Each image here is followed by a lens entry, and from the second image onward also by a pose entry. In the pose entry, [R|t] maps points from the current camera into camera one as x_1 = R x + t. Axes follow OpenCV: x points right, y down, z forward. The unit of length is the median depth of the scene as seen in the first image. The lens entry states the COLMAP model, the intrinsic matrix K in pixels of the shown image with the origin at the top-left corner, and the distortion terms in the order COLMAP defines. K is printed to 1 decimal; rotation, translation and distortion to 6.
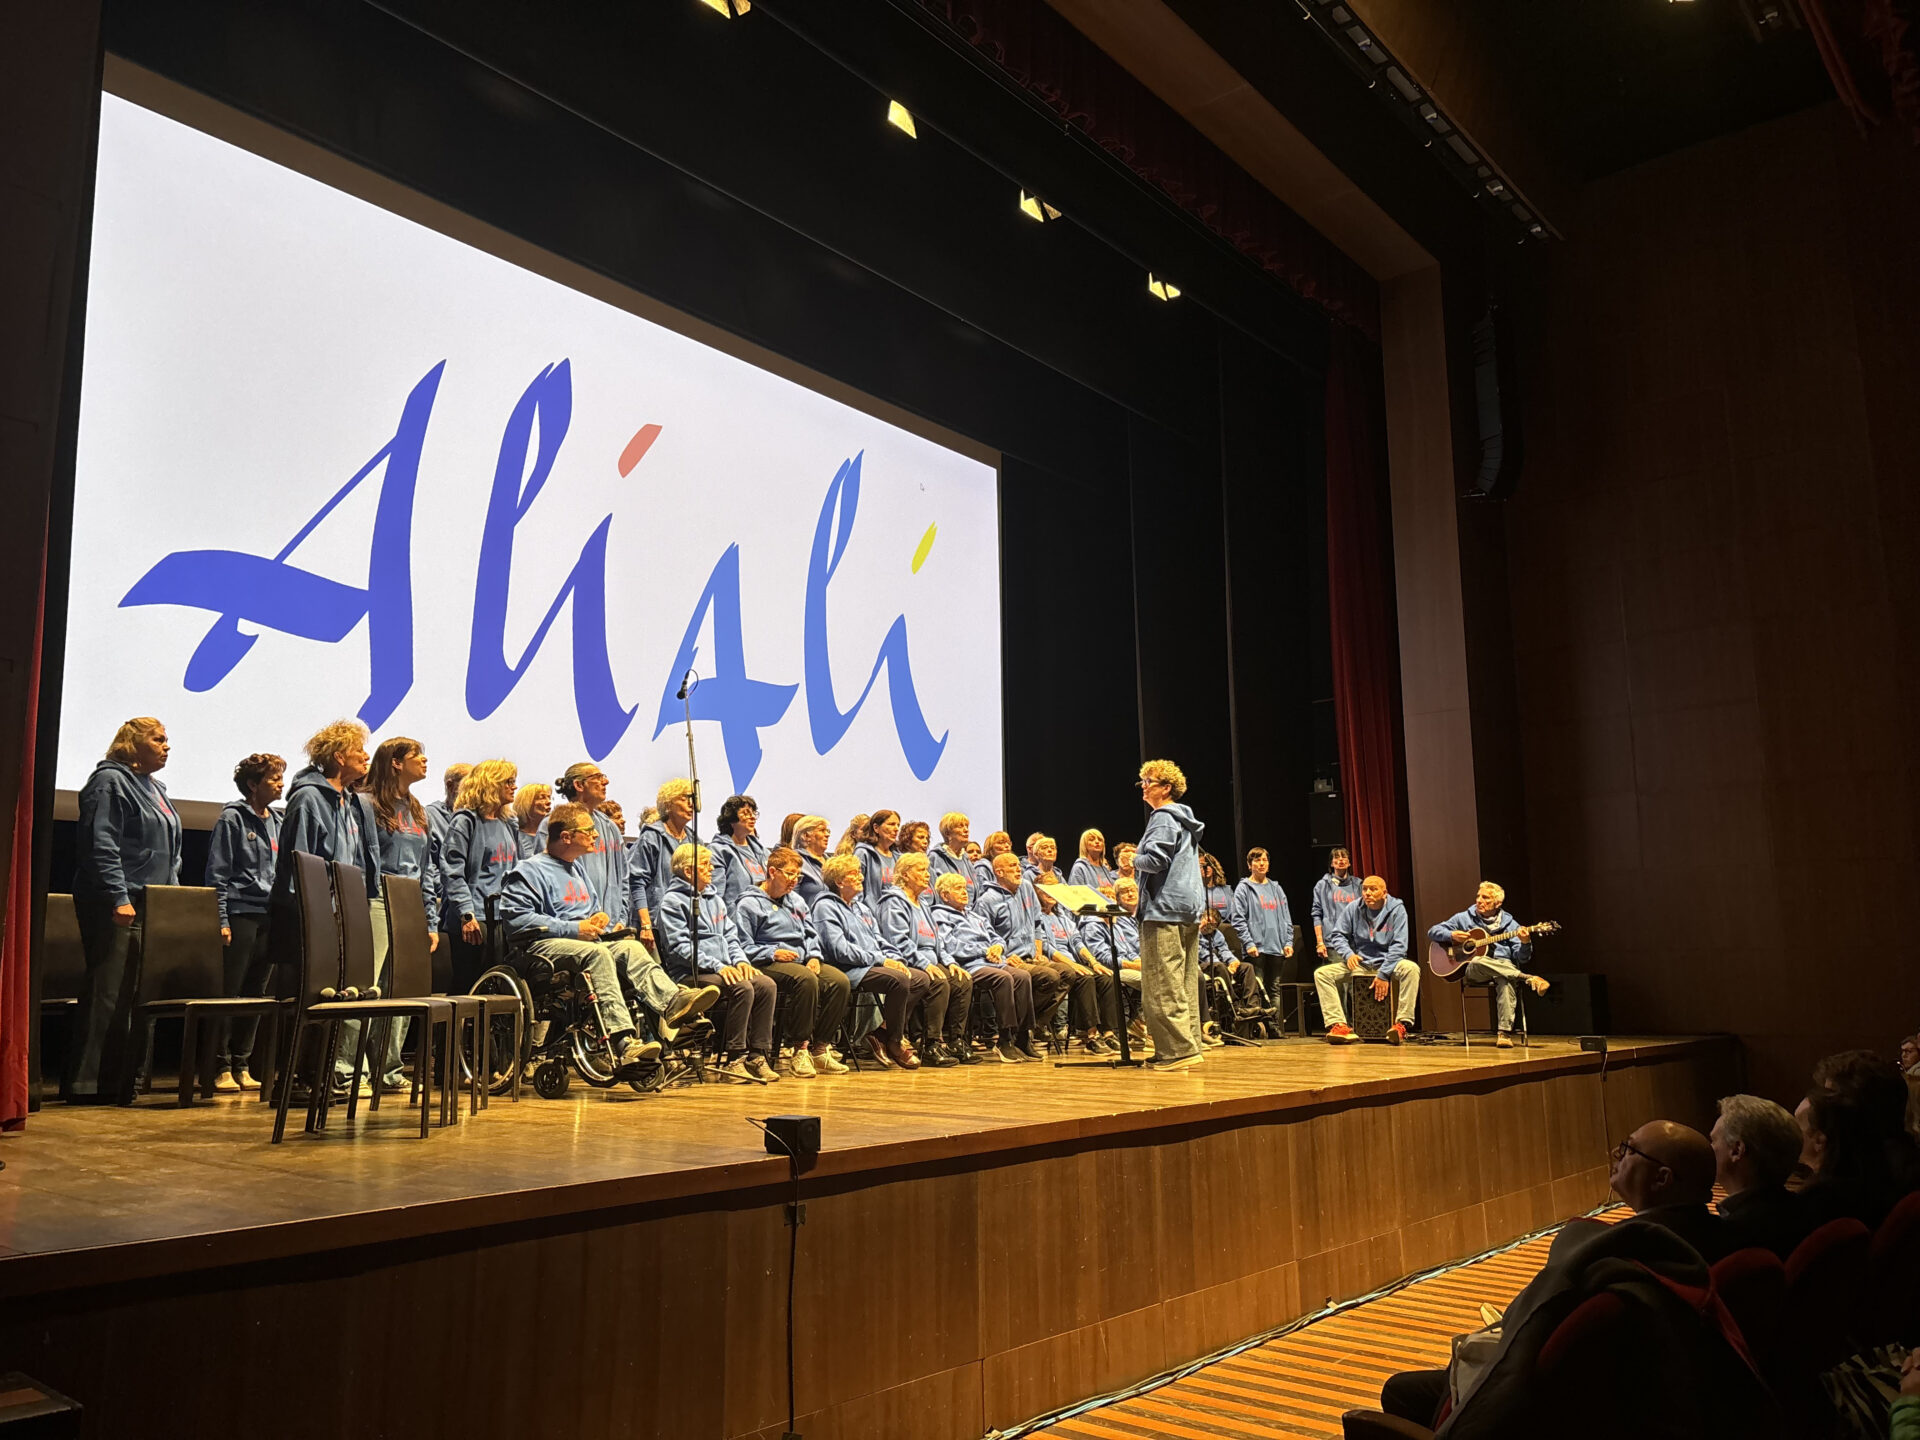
lens RADIAL K [[1456.2, 0, 962.6], [0, 1456.2, 731.0], [0, 0, 1]] dist [0.090458, -0.216729]
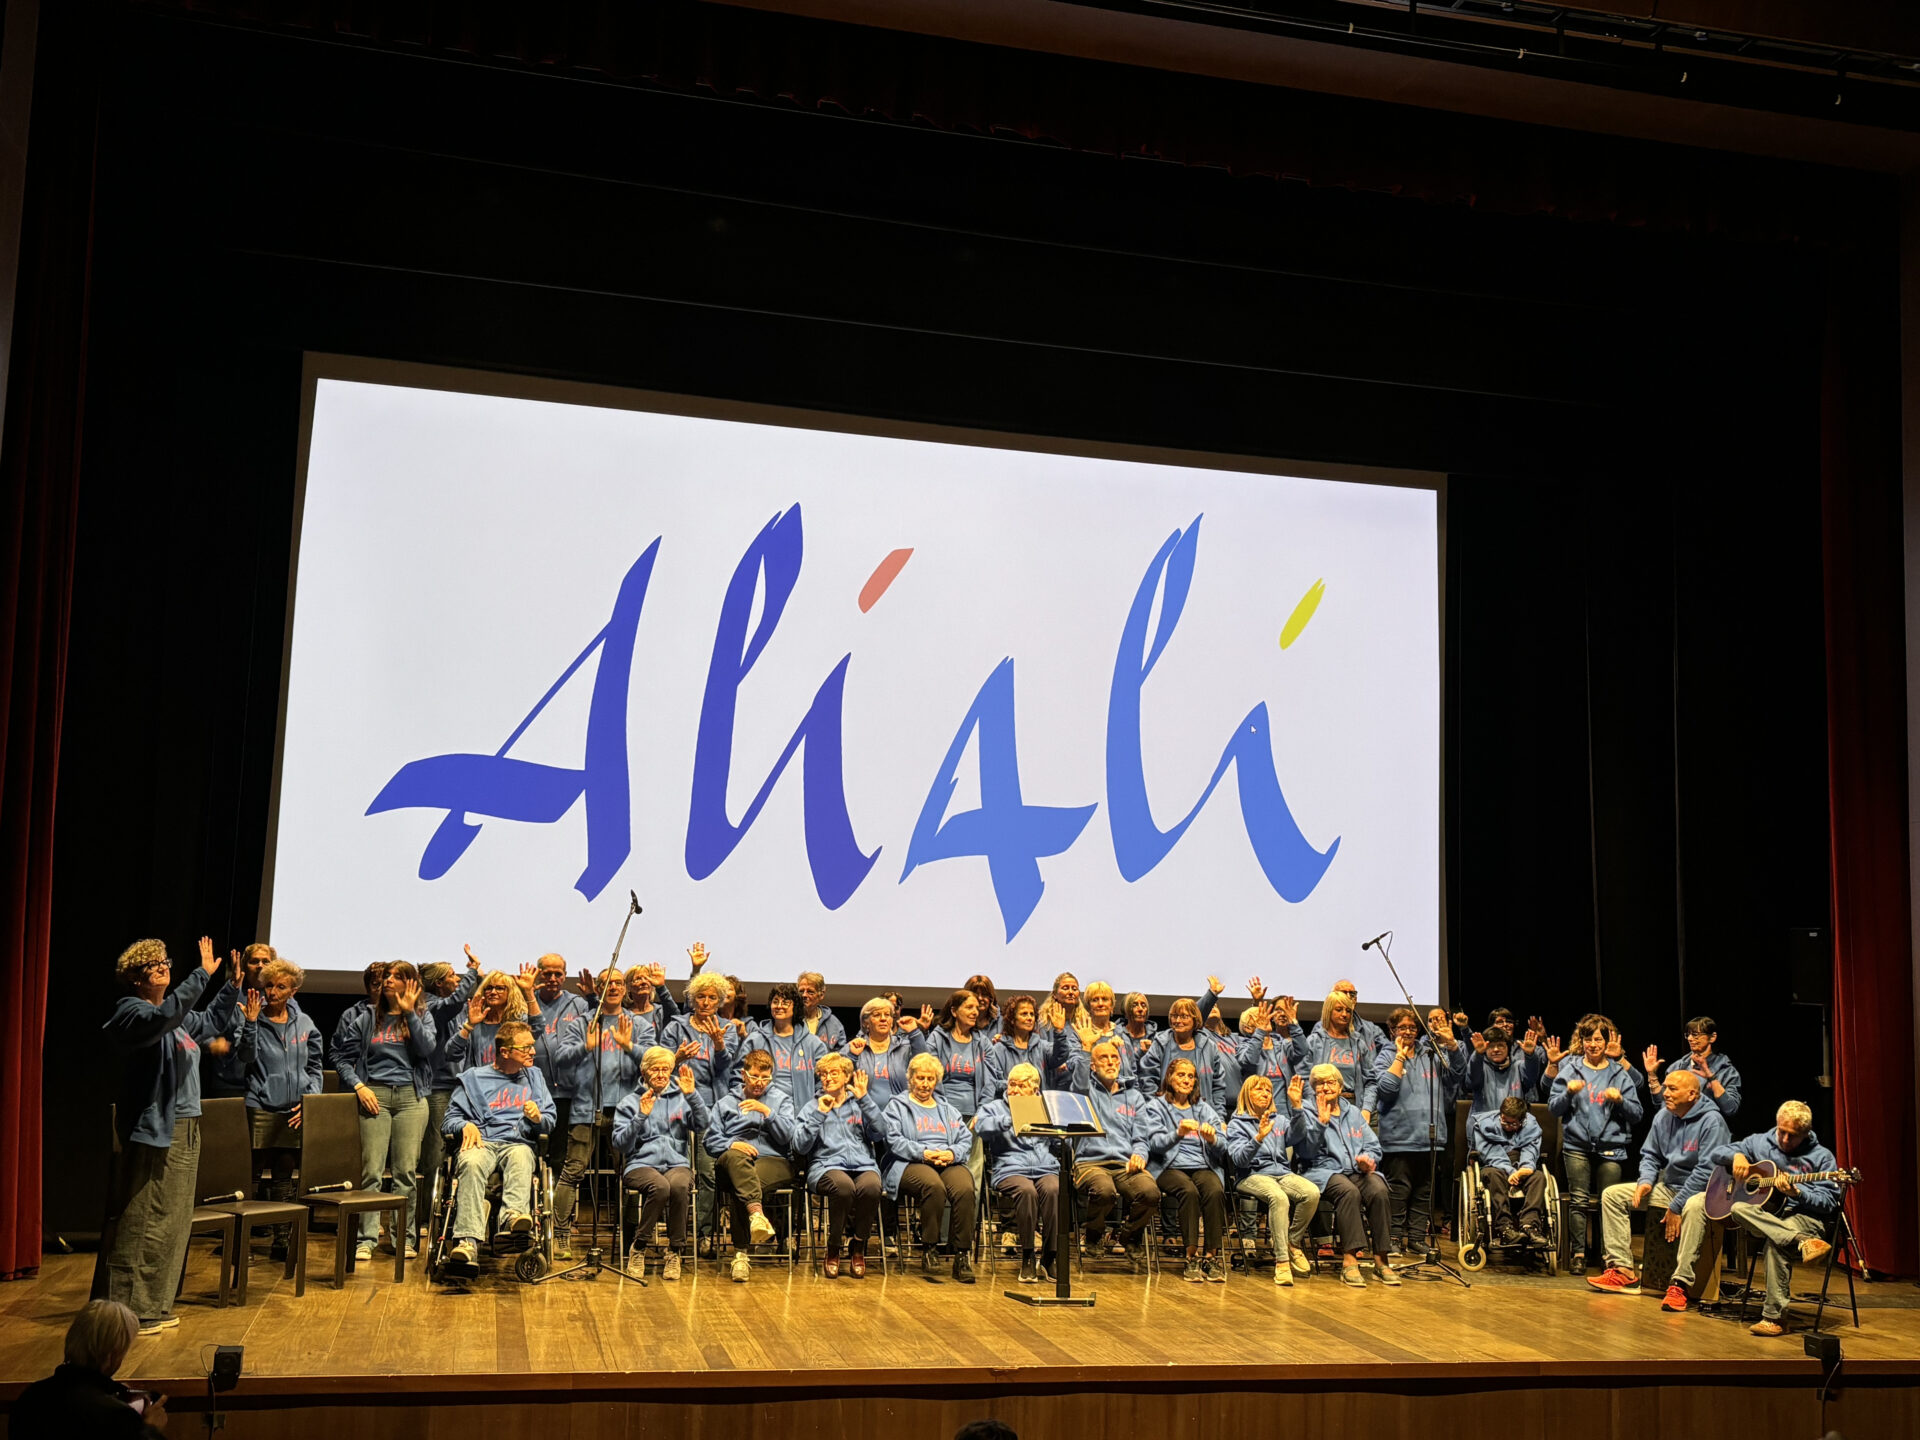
lens RADIAL K [[1996.1, 0, 960.7], [0, 1996.1, 722.7], [0, 0, 1]] dist [0.058852, -0.092630]
pose [[0.804478, -0.038843, -0.592711, 0.776059], [0.059996, 0.998070, 0.016024, -0.151968], [0.590945, -0.048451, 0.805256, -0.036590]]
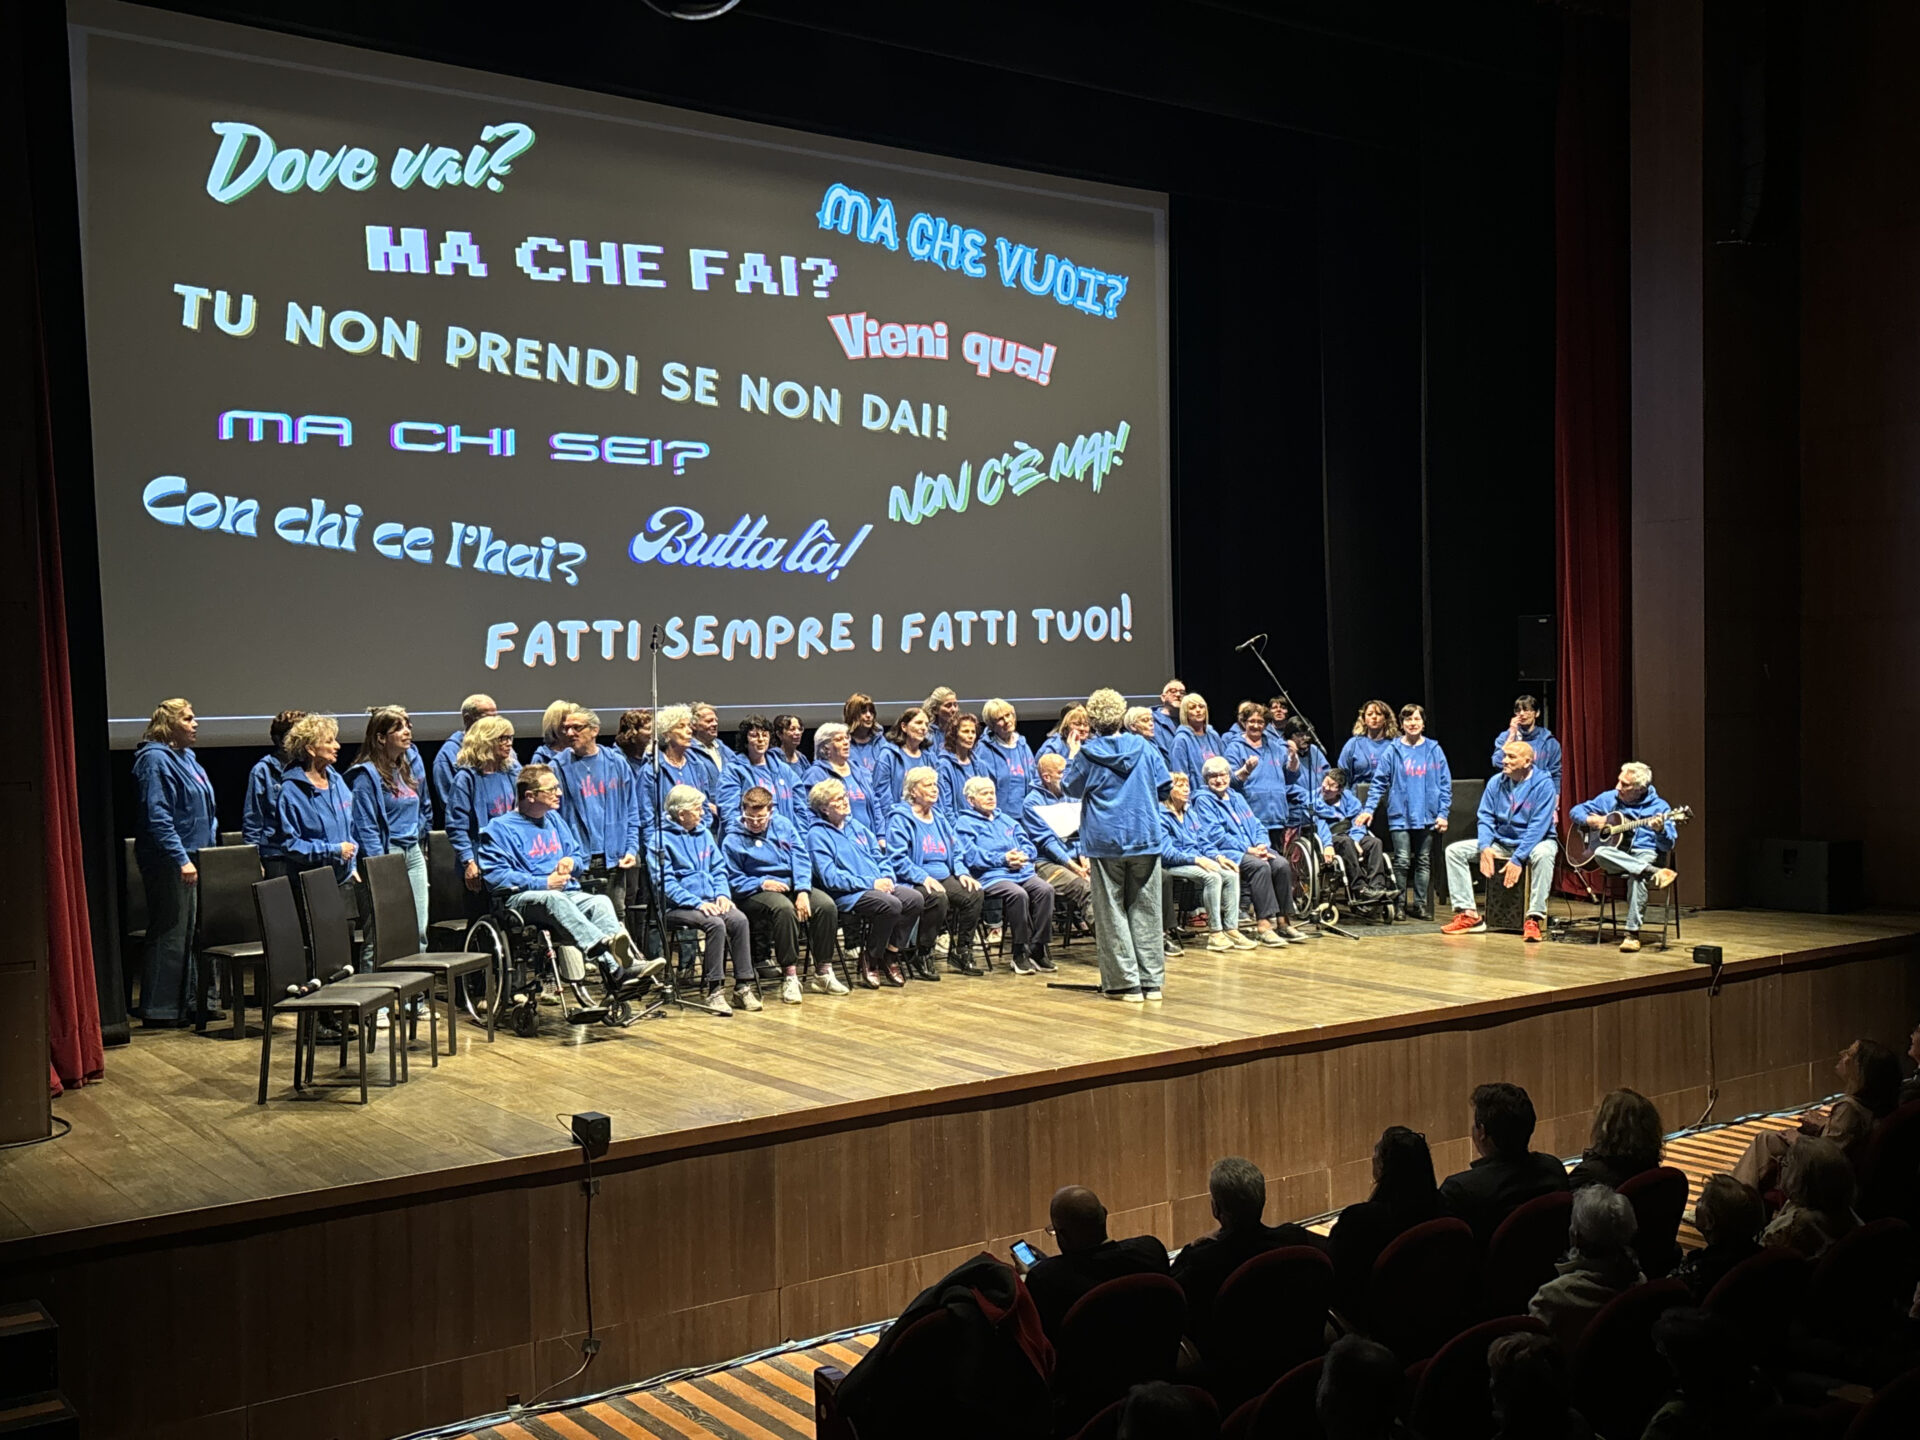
lens RADIAL K [[2024.6, 0, 960.0], [0, 2024.6, 720.0], [0, 0, 1]] dist [0.223512, -0.871711]
pose [[0.971423, -0.001571, -0.237350, 0.320650], [0.047241, 0.981252, 0.186852, -0.205835], [0.232607, -0.192725, 0.953284, -0.303266]]
